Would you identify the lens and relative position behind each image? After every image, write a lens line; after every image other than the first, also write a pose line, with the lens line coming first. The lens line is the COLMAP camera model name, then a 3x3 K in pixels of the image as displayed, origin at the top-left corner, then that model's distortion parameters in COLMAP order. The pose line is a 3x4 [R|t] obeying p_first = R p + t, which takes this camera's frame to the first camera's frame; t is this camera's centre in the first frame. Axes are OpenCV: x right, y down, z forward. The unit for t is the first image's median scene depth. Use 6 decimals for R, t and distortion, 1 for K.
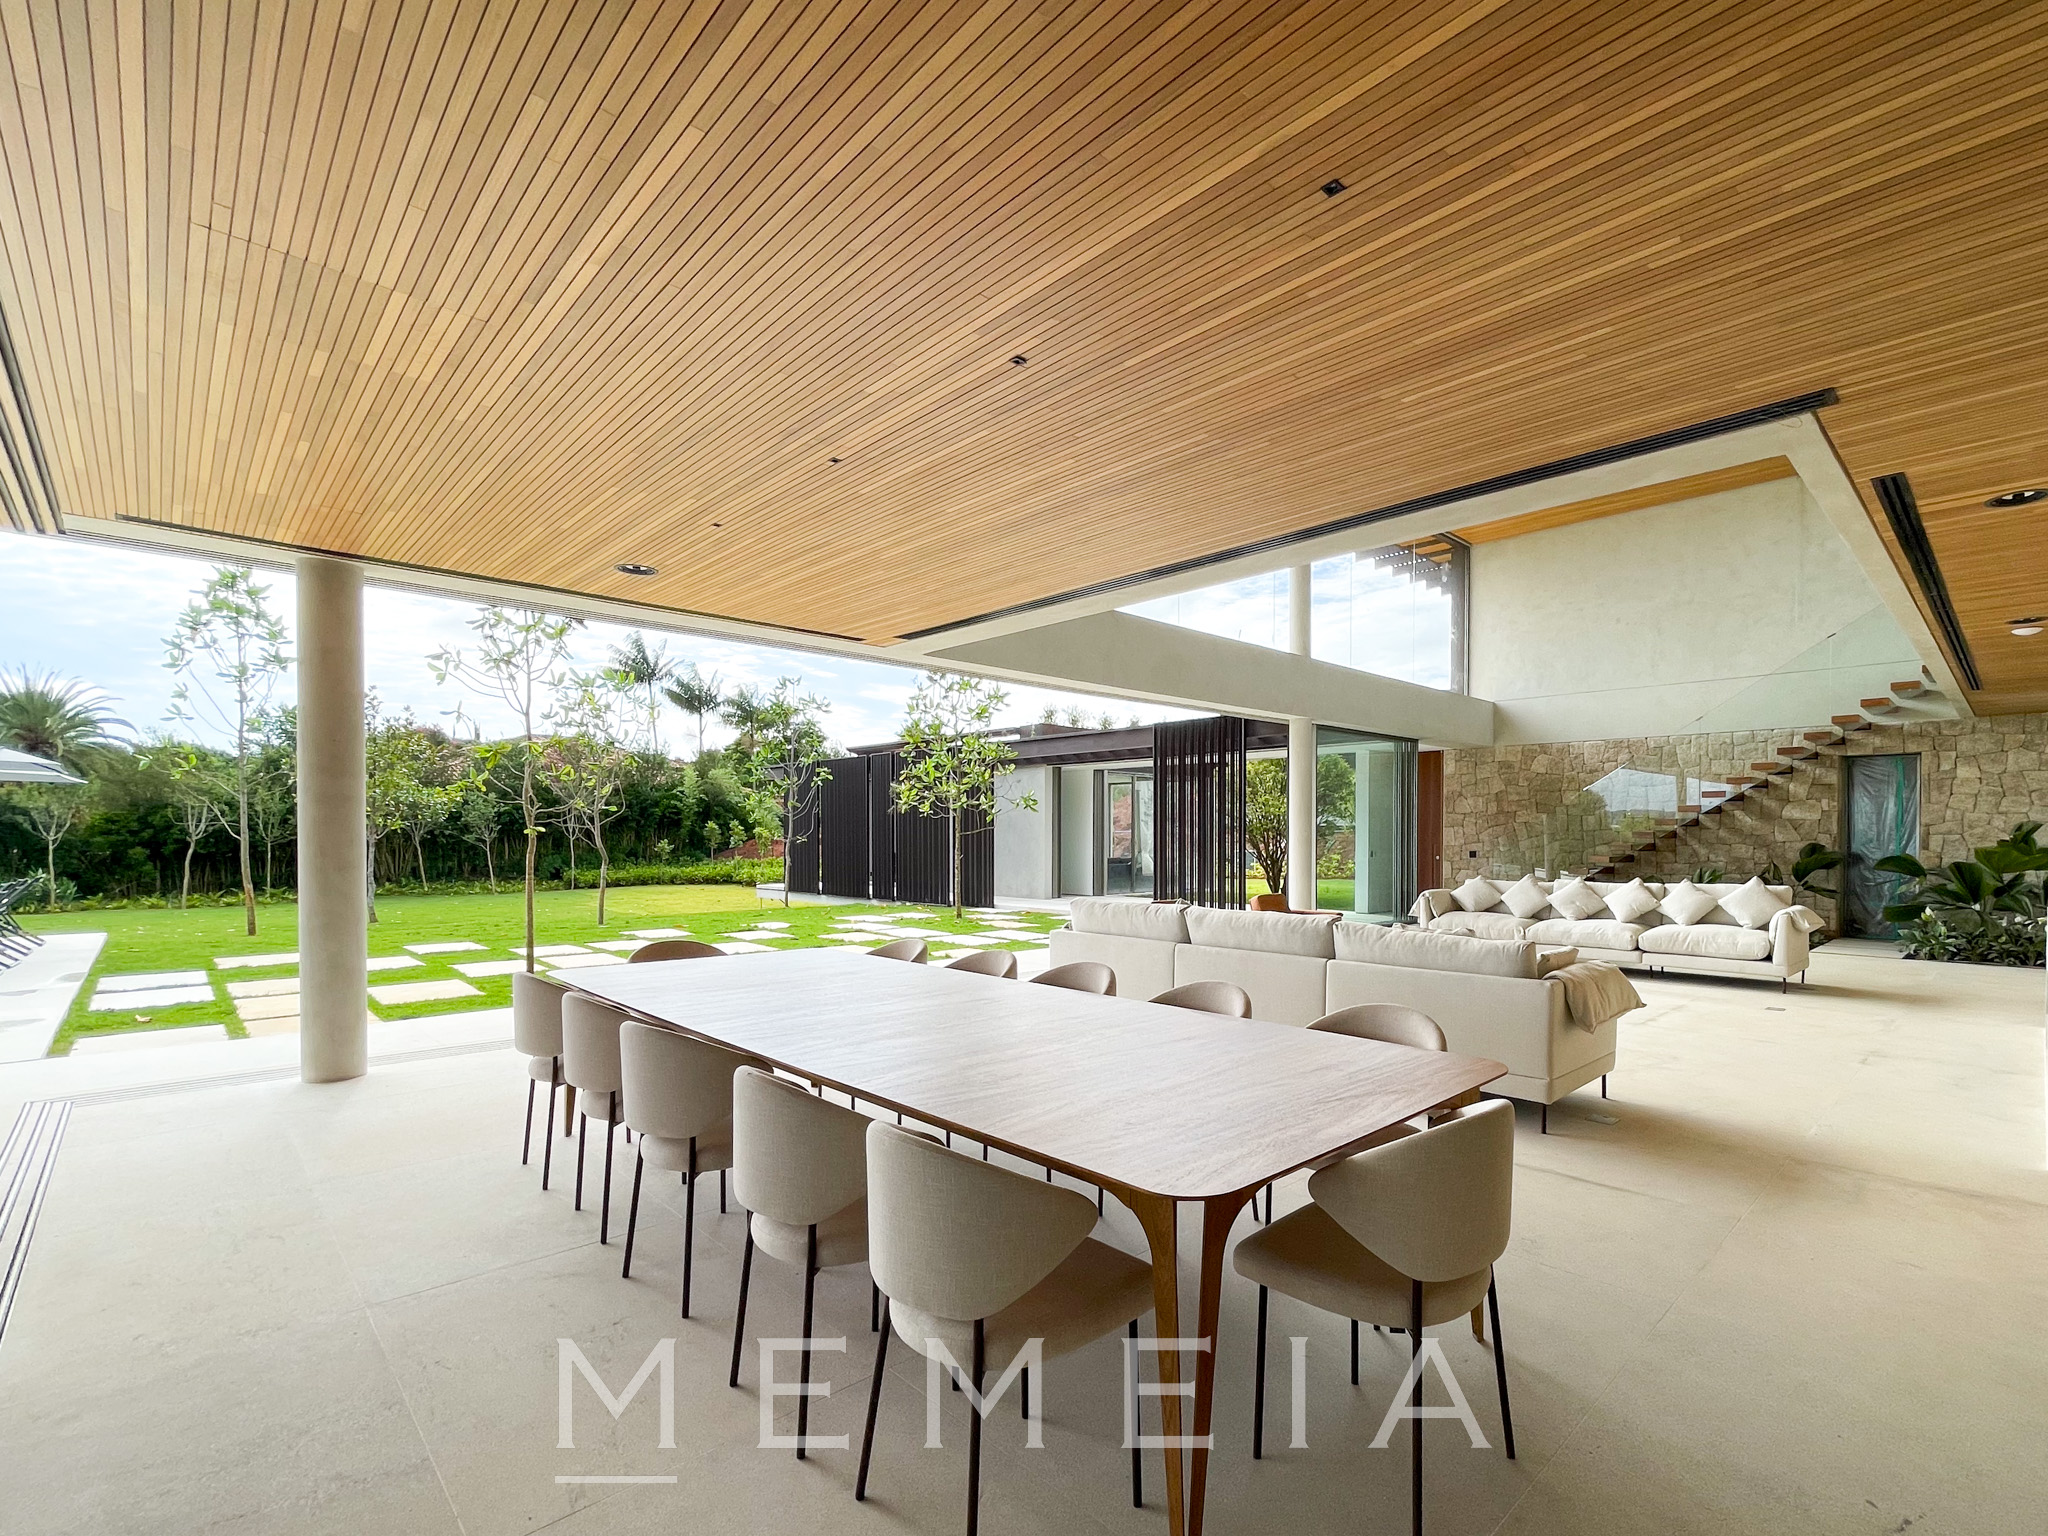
lens RADIAL K [[948.3, 0, 1166.4], [0, 948.3, 824.9], [0, 0, 1]] dist [0.016195, -0.000166]
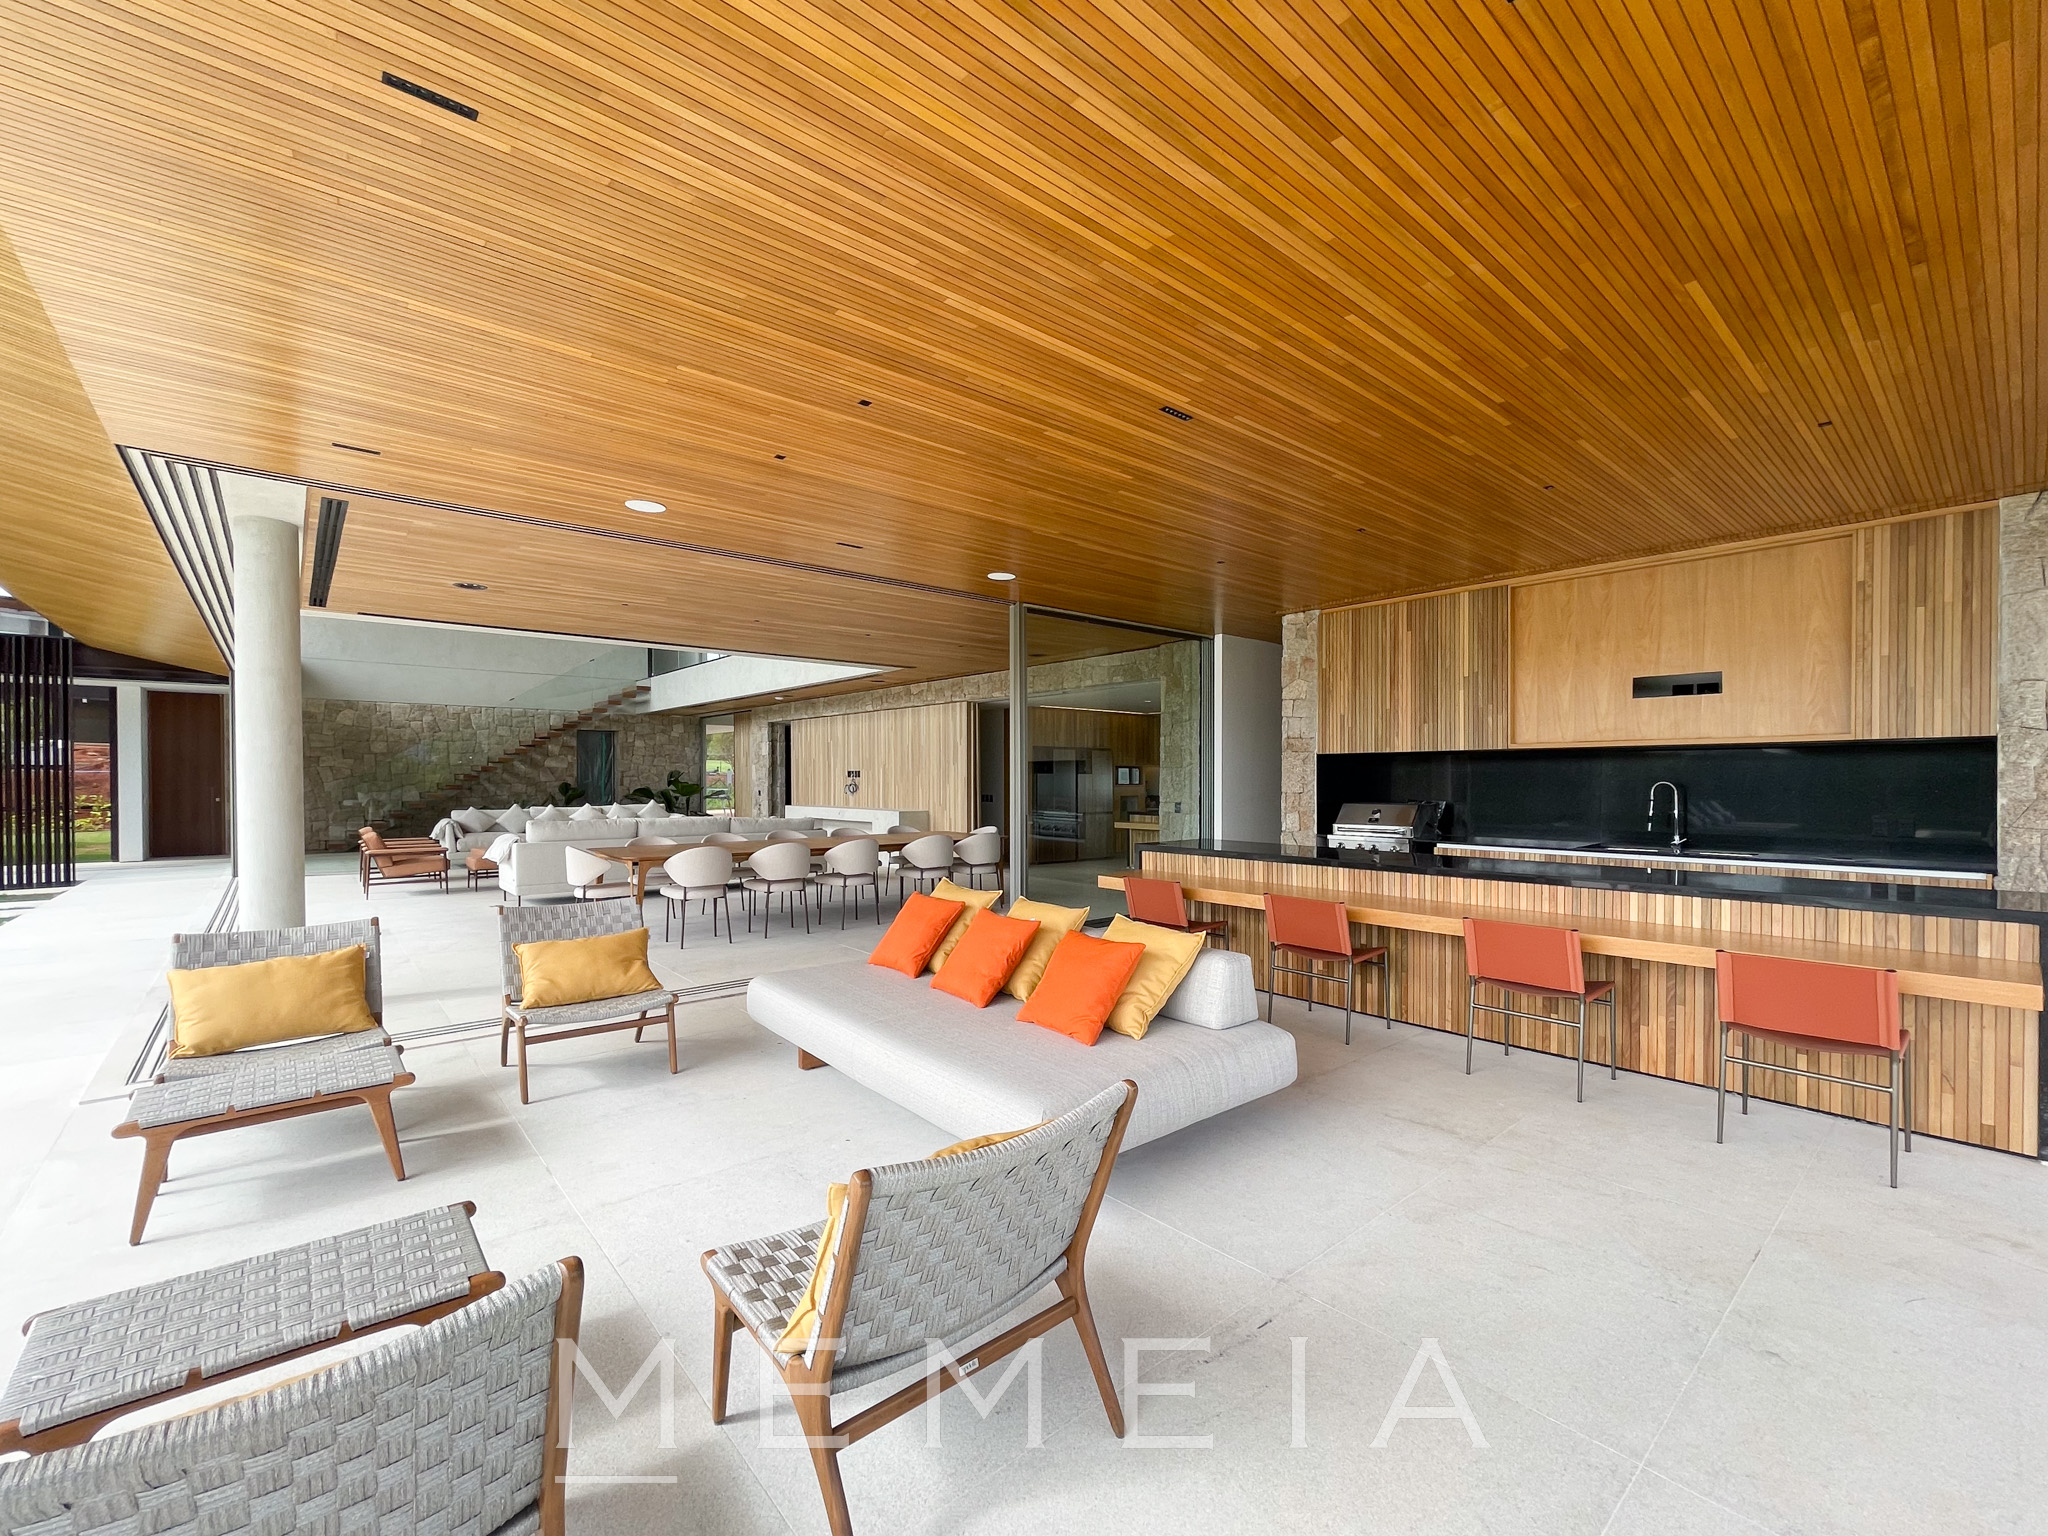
lens RADIAL K [[869.2, 0, 1071.6], [0, 869.2, 791.4], [0, 0, 1]] dist [-0.002138, -0.000282]
pose [[0.085173, -0.017366, 0.996215, -0.591986], [-0.011846, 0.999760, 0.018441, -0.002354], [-0.996296, -0.013372, 0.084947, 0.006215]]
